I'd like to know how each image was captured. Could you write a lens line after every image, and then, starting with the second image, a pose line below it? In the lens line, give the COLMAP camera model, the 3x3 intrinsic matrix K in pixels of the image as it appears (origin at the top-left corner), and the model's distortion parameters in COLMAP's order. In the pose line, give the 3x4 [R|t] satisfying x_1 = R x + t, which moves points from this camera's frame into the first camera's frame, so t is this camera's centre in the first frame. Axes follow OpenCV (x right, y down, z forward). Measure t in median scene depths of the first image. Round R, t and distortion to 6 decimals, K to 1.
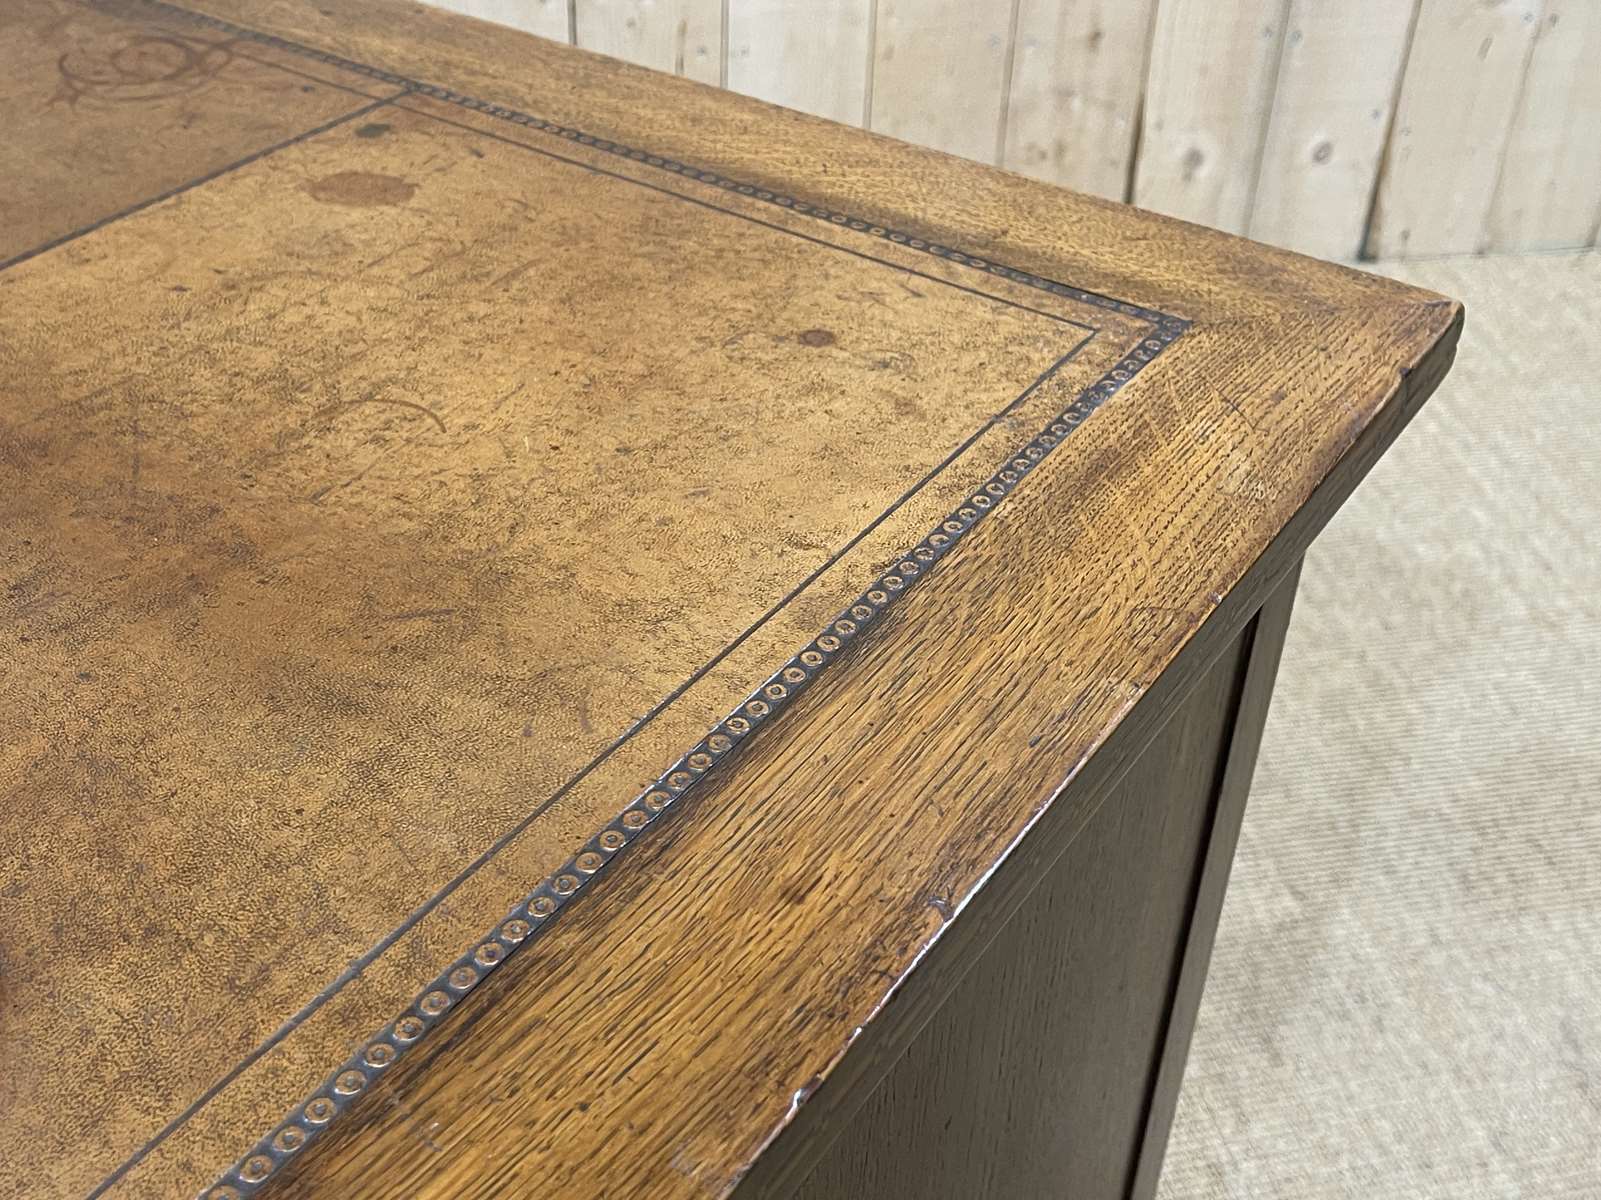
lens RADIAL K [[1917.0, 0, 799.4], [0, 1917.0, 610.4], [0, 0, 1]] dist [0.110539, -0.294658]
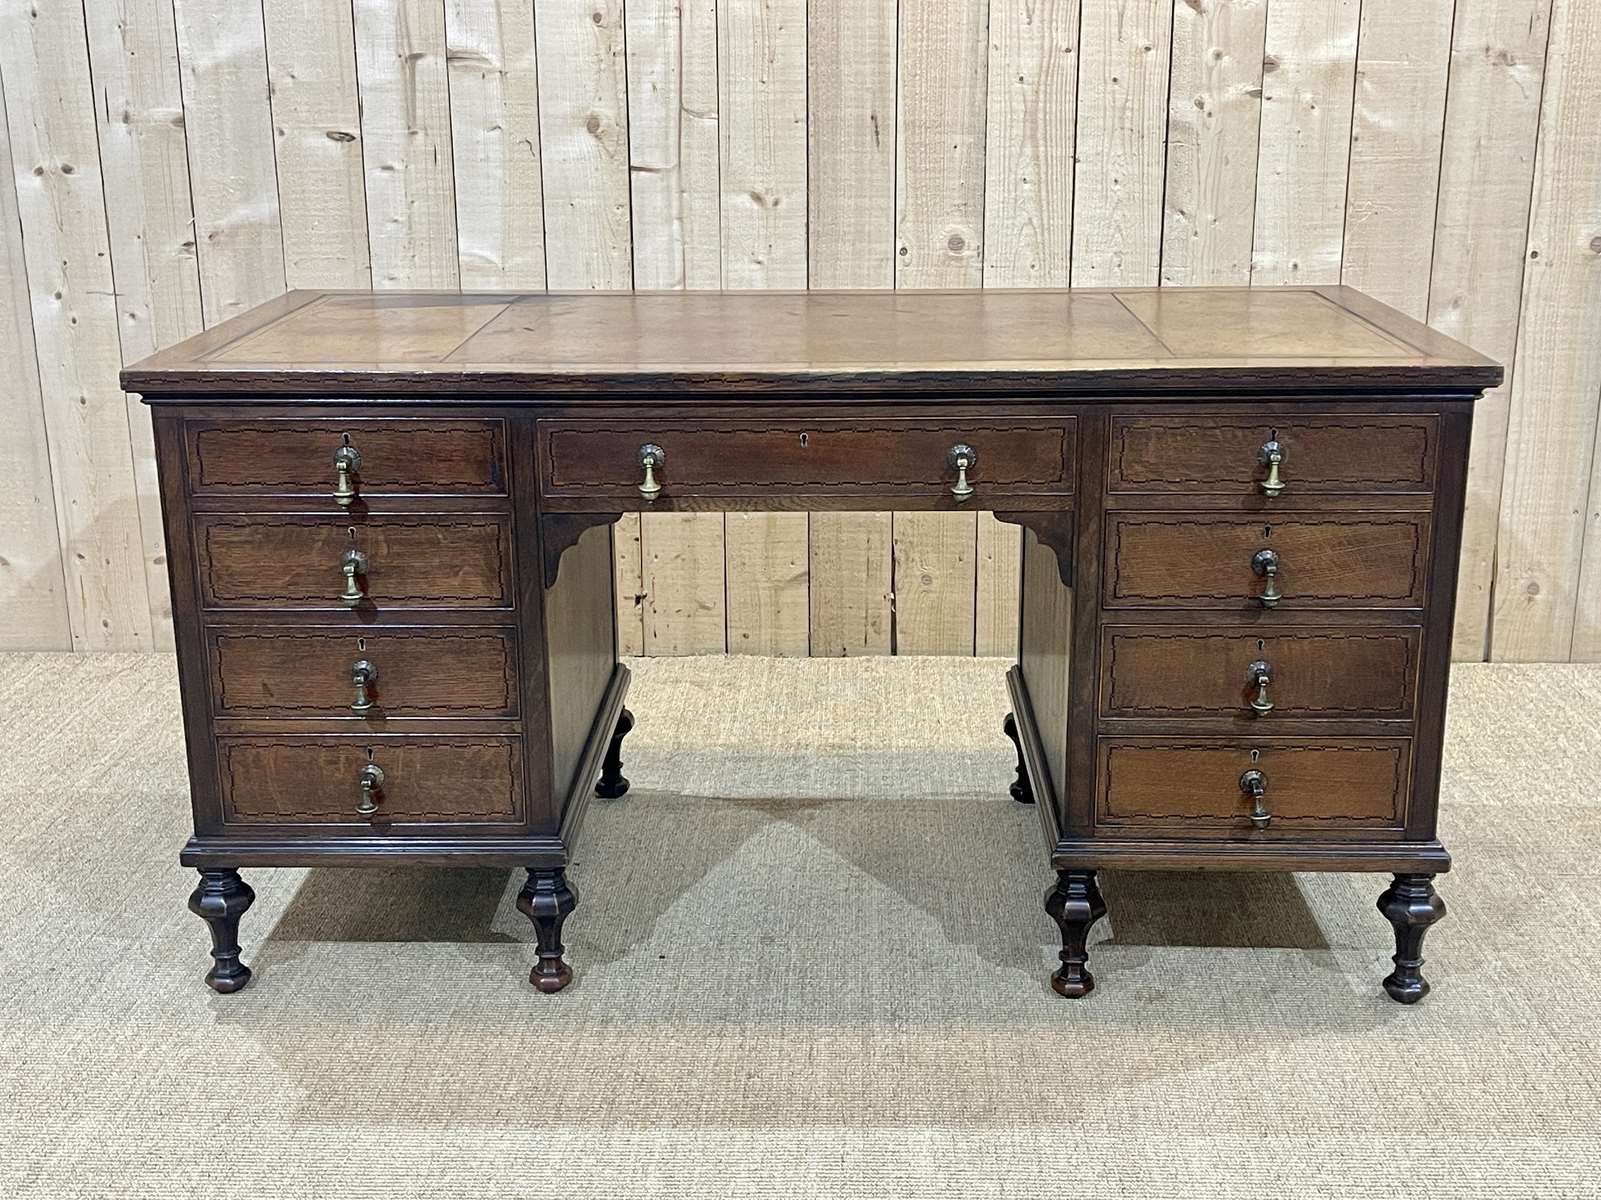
lens RADIAL K [[1917.0, 0, 799.4], [0, 1917.0, 610.4], [0, 0, 1]] dist [0.110539, -0.294658]
pose [[0.967421, 0.030418, -0.251339, 0.070959], [-0.115318, 0.936735, -0.330500, 1.443861], [0.225385, 0.348716, 0.909724, -2.228383]]
